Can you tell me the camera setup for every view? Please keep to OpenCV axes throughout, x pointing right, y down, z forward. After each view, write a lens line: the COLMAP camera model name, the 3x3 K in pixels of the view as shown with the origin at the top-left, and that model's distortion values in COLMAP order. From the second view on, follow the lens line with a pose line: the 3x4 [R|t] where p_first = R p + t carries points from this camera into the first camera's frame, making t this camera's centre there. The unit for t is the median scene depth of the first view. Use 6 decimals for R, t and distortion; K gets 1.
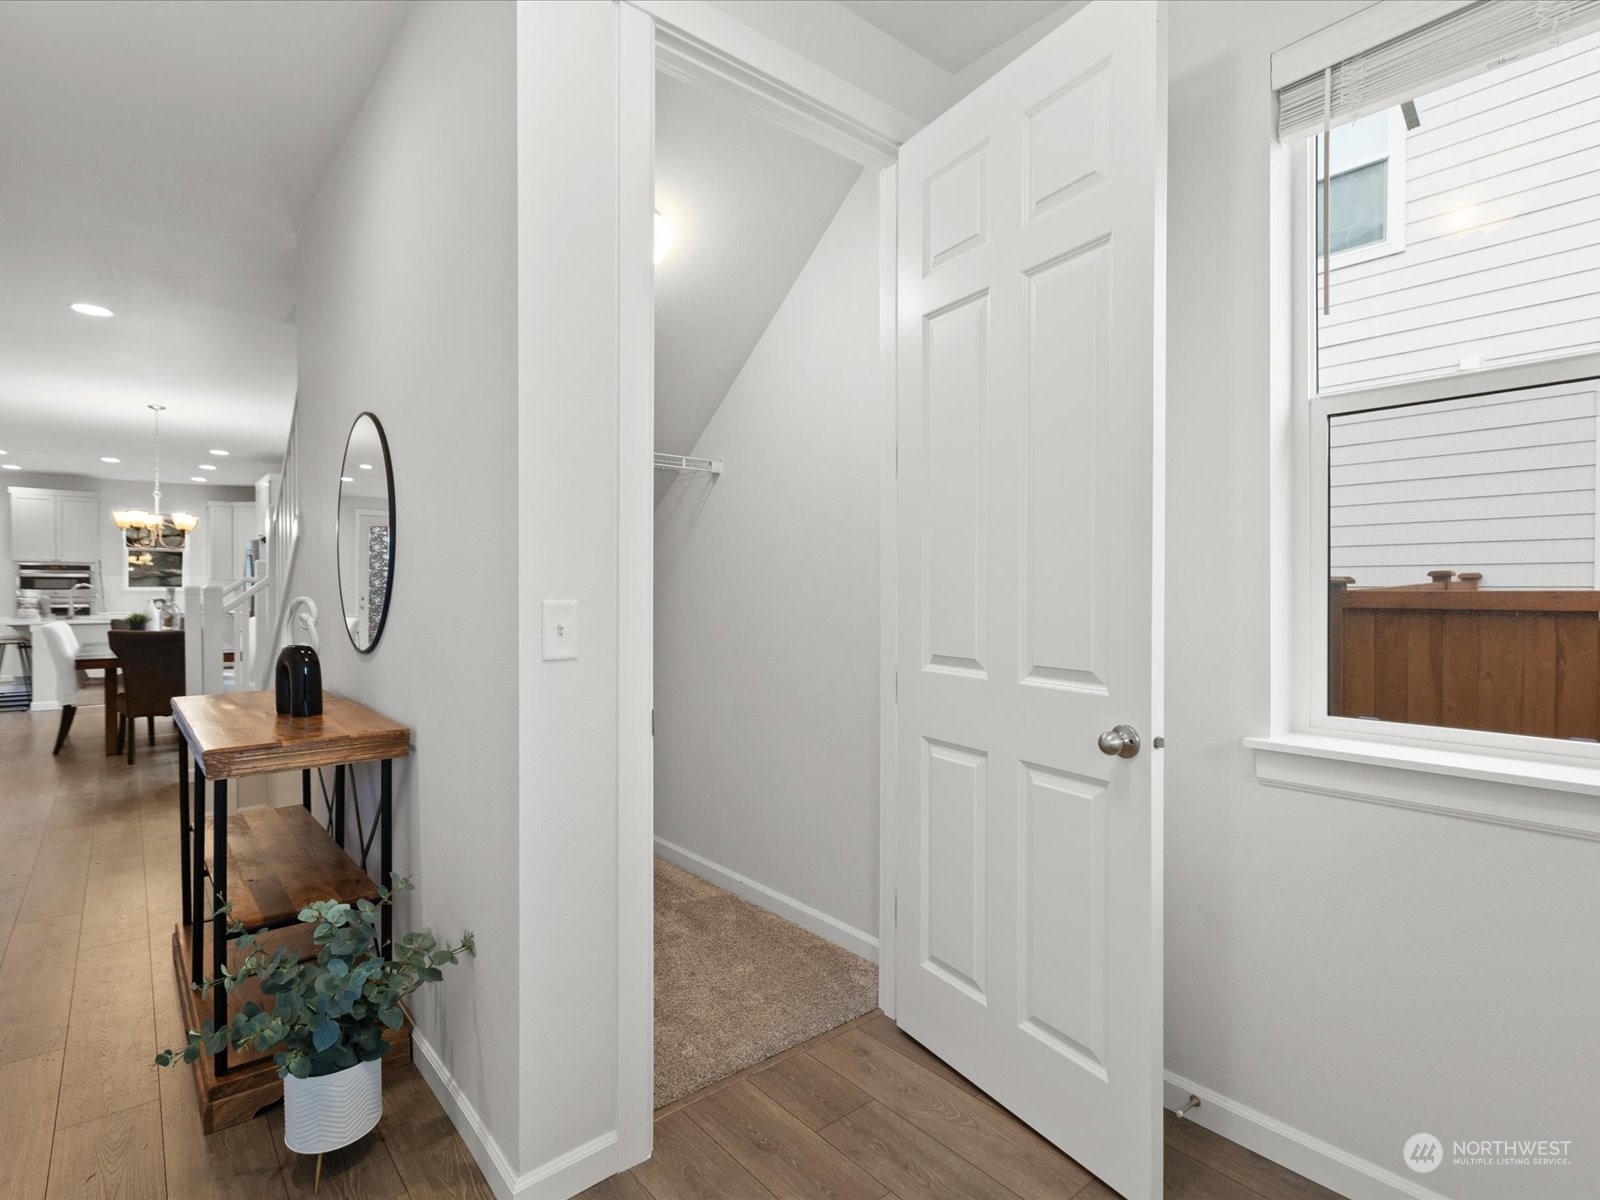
lens RADIAL K [[818.3, 0, 796.9], [0, 818.3, 592.3], [0, 0, 1]] dist [0.002323, 0.000751]
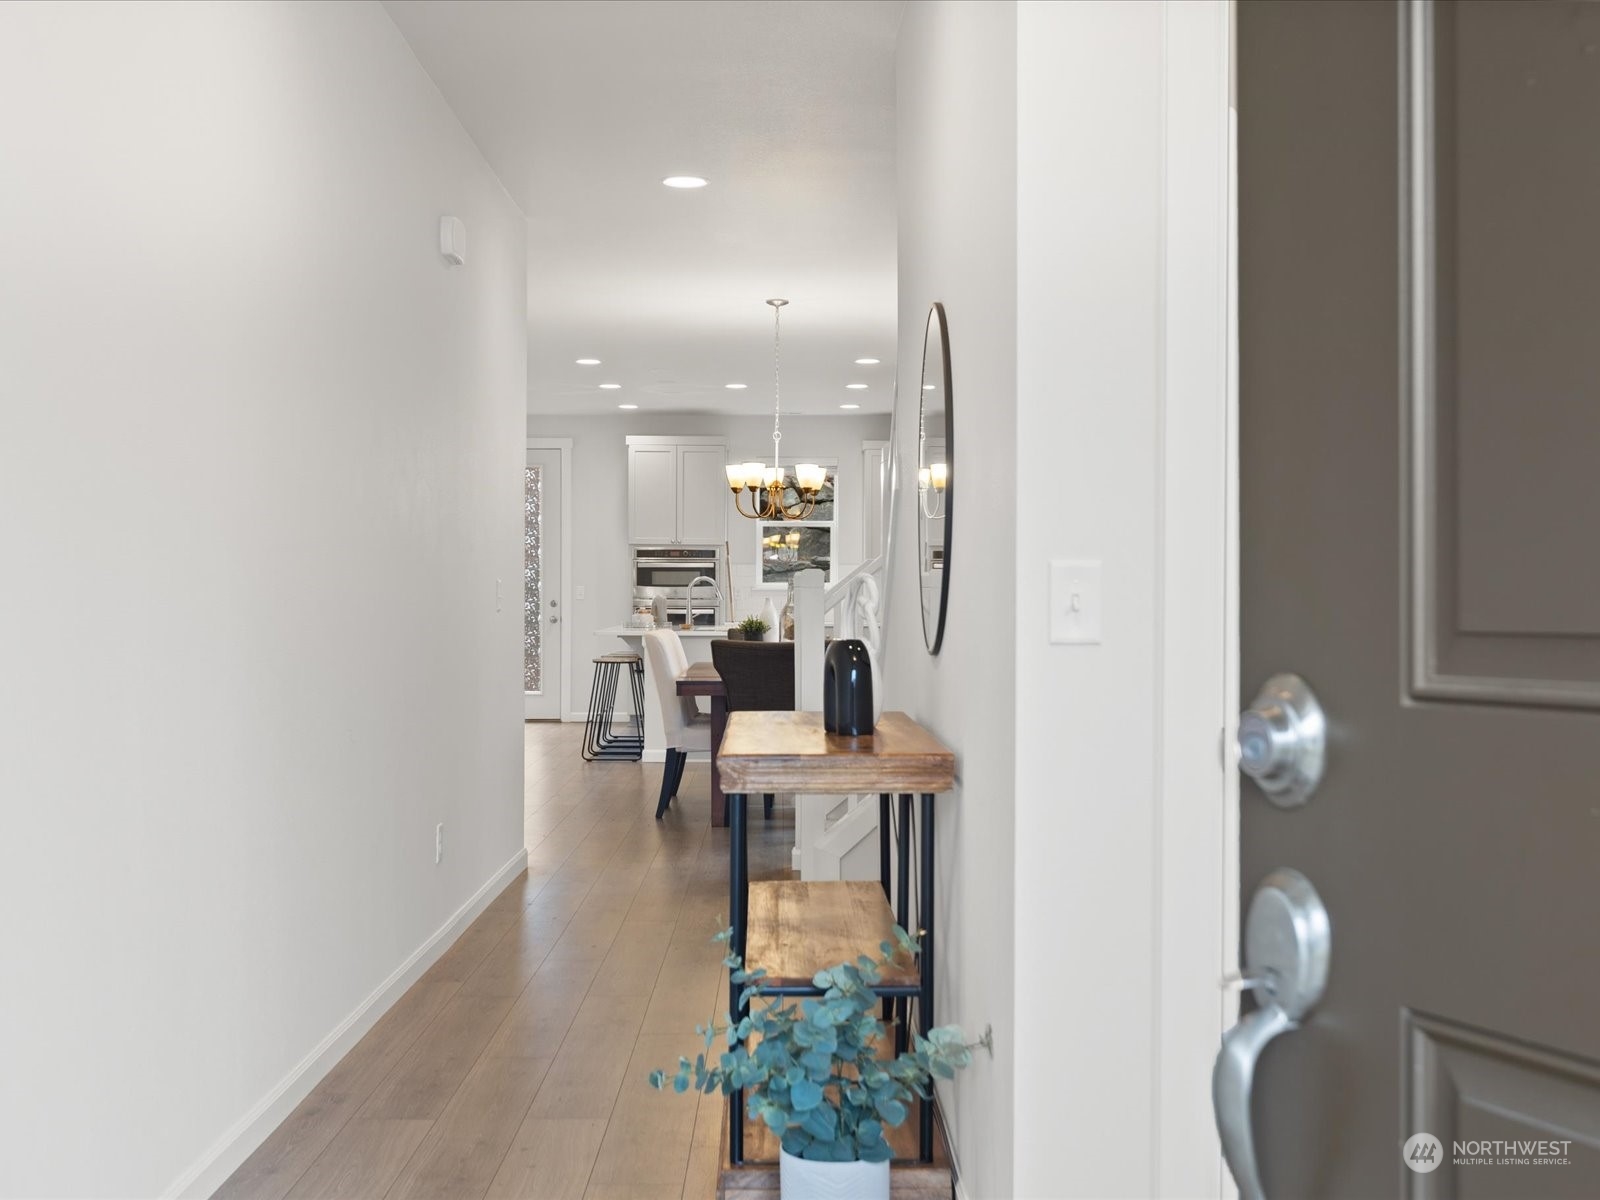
lens RADIAL K [[1775.7, 0, 800.0], [0, 1775.7, 600.0], [0, 0, 1]] dist [-0.001729, 0.002470]
pose [[0.778282, 0.003487, -0.627905, 0.098574], [-0.004521, 0.999990, -0.000051, 0.009022], [0.627898, 0.002878, 0.778290, -0.070663]]
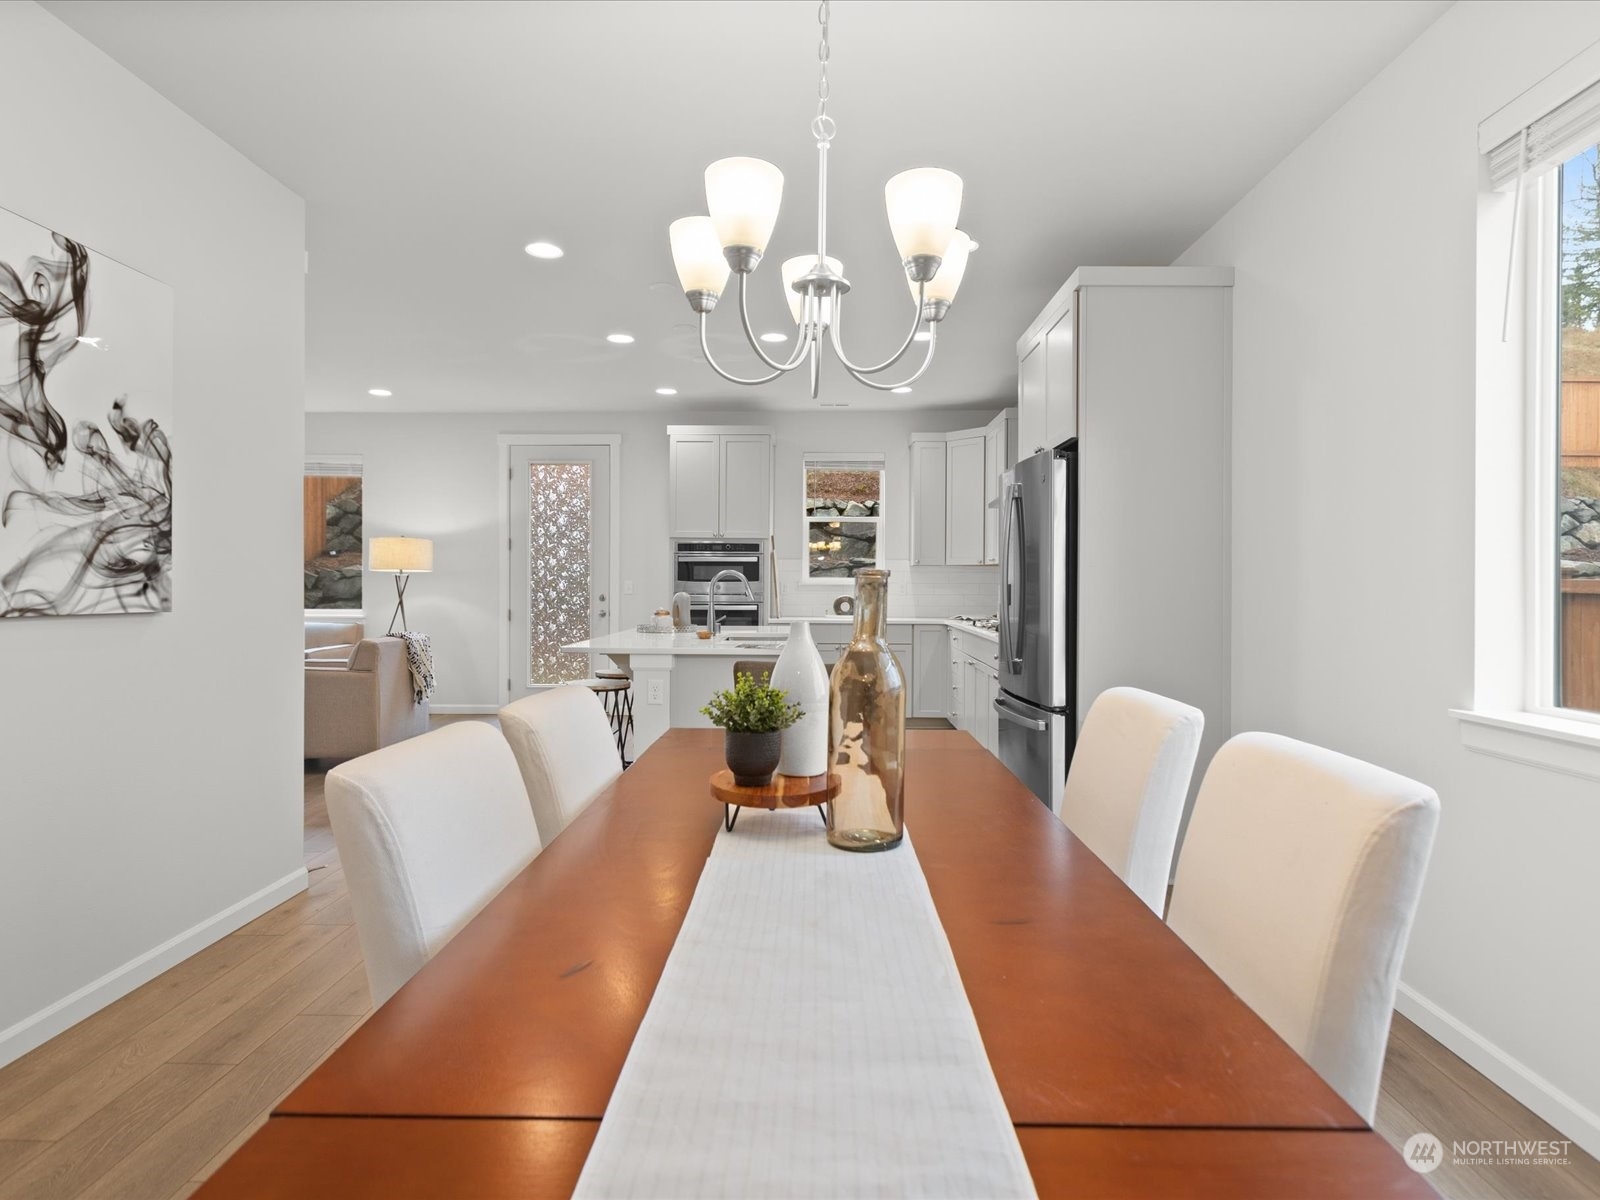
lens RADIAL K [[872.9, 0, 797.0], [0, 872.9, 584.7], [0, 0, 1]] dist [0.001209, 0.000013]
pose [[0.750376, 0.004325, -0.660998, -0.522904], [-0.006547, 0.999978, -0.000889, -0.000984], [0.660979, 0.004994, 0.750387, 0.679734]]
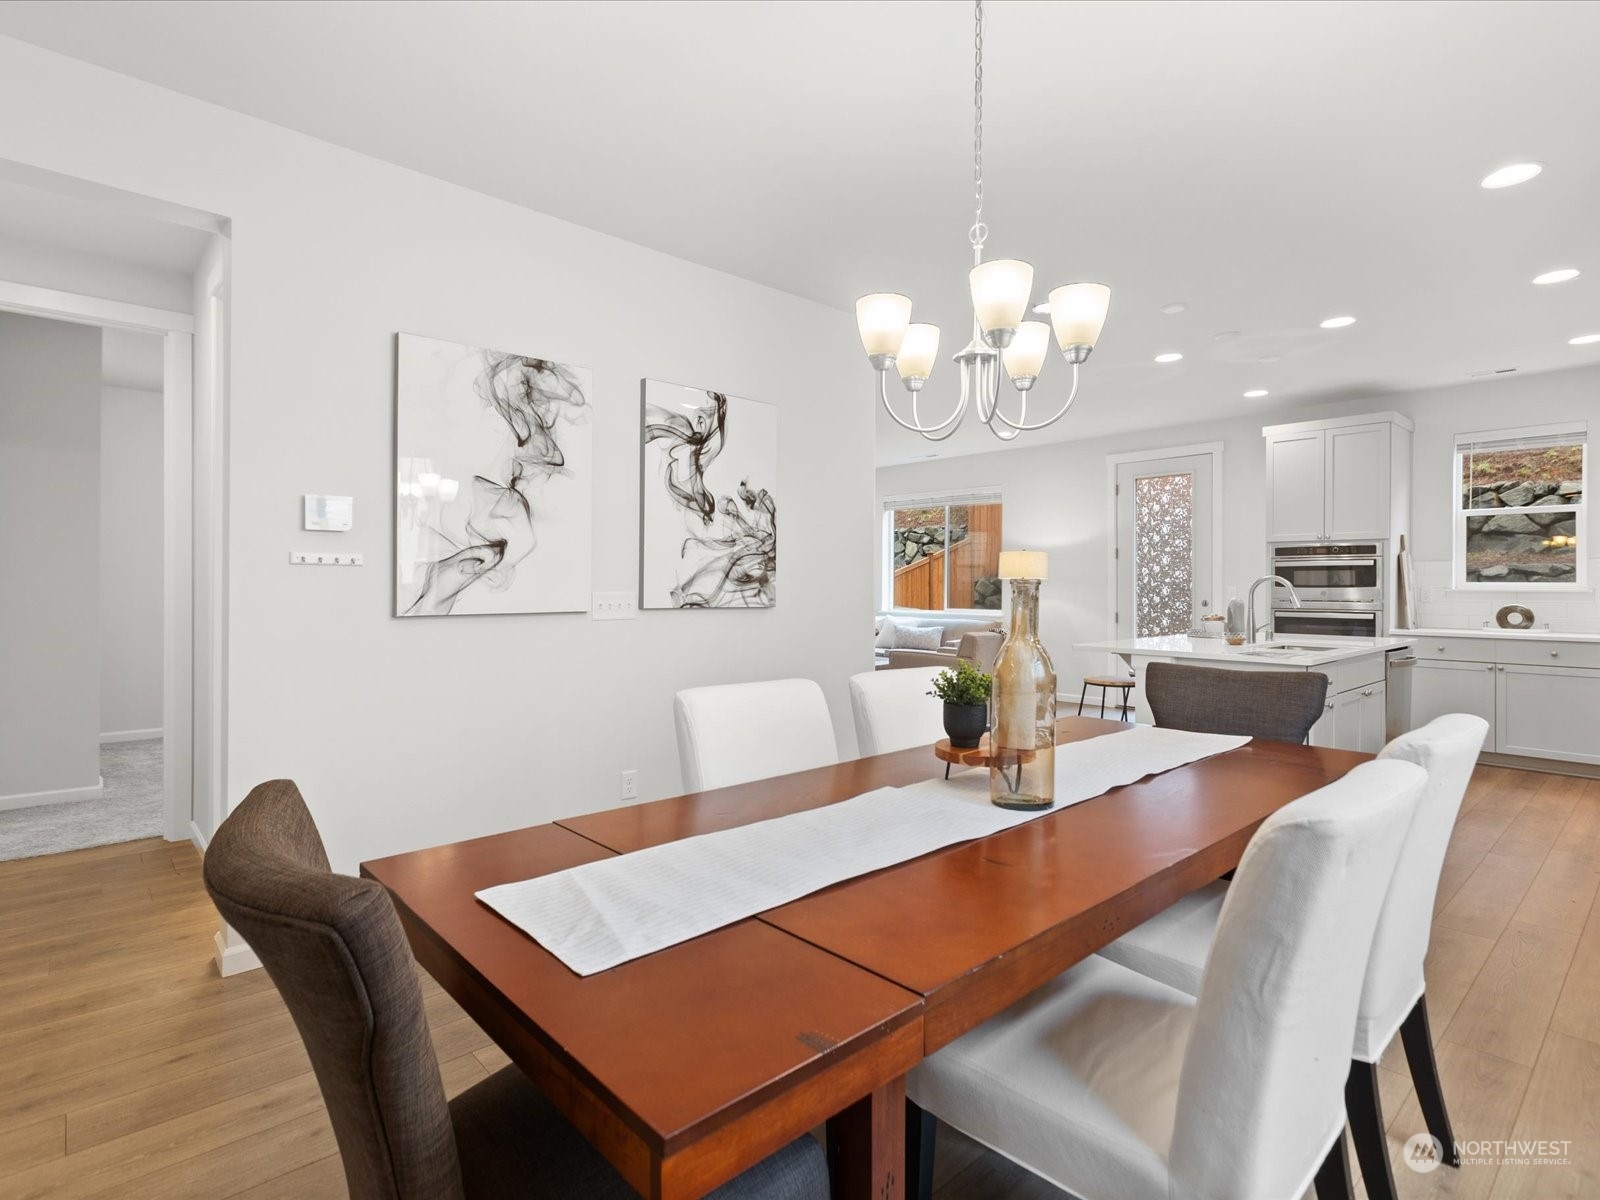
lens RADIAL K [[812.6, 0, 799.3], [0, 812.6, 580.0], [0, 0, 1]] dist [0.001068, 0.000261]
pose [[0.043362, -0.007363, -0.999032, -0.425912], [-0.006663, 0.999948, -0.007659, -0.002175], [0.999037, 0.006989, 0.043311, 0.763329]]
